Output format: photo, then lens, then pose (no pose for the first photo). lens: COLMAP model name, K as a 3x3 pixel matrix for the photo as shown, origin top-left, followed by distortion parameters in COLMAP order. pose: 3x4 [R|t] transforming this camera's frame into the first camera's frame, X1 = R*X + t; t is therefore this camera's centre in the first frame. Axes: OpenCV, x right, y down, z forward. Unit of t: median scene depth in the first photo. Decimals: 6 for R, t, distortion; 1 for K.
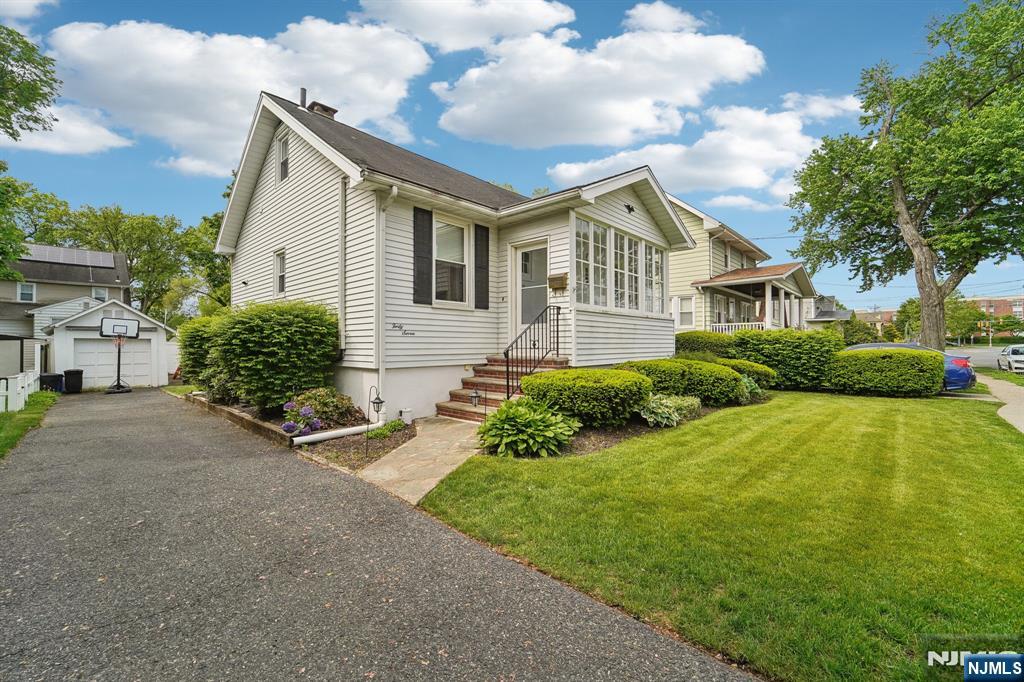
lens RADIAL K [[424.2, 0, 508.3], [0, 424.2, 347.1], [0, 0, 1]] dist [-0.000296, -0.000031]
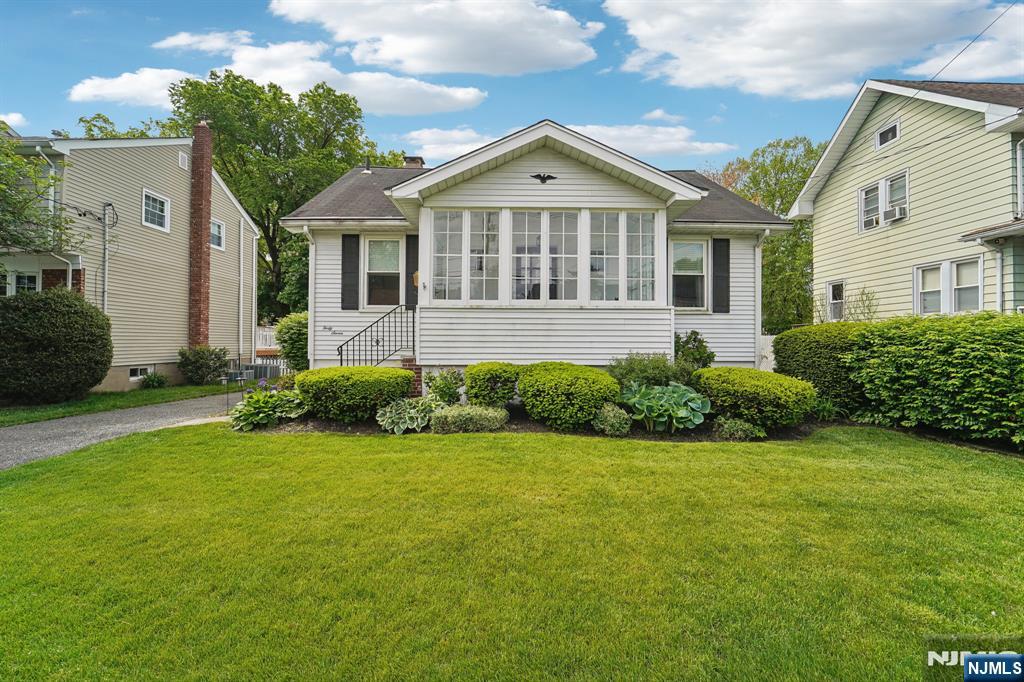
lens RADIAL K [[404.9, 0, 512.0], [0, 404.9, 341.0], [0, 0, 1]] dist [-0.000430, -0.000019]
pose [[0.695518, 0.001218, -0.718508, 0.924697], [-0.009944, 0.999919, -0.007931, -0.004036], [0.718440, 0.012661, 0.695474, 0.475972]]
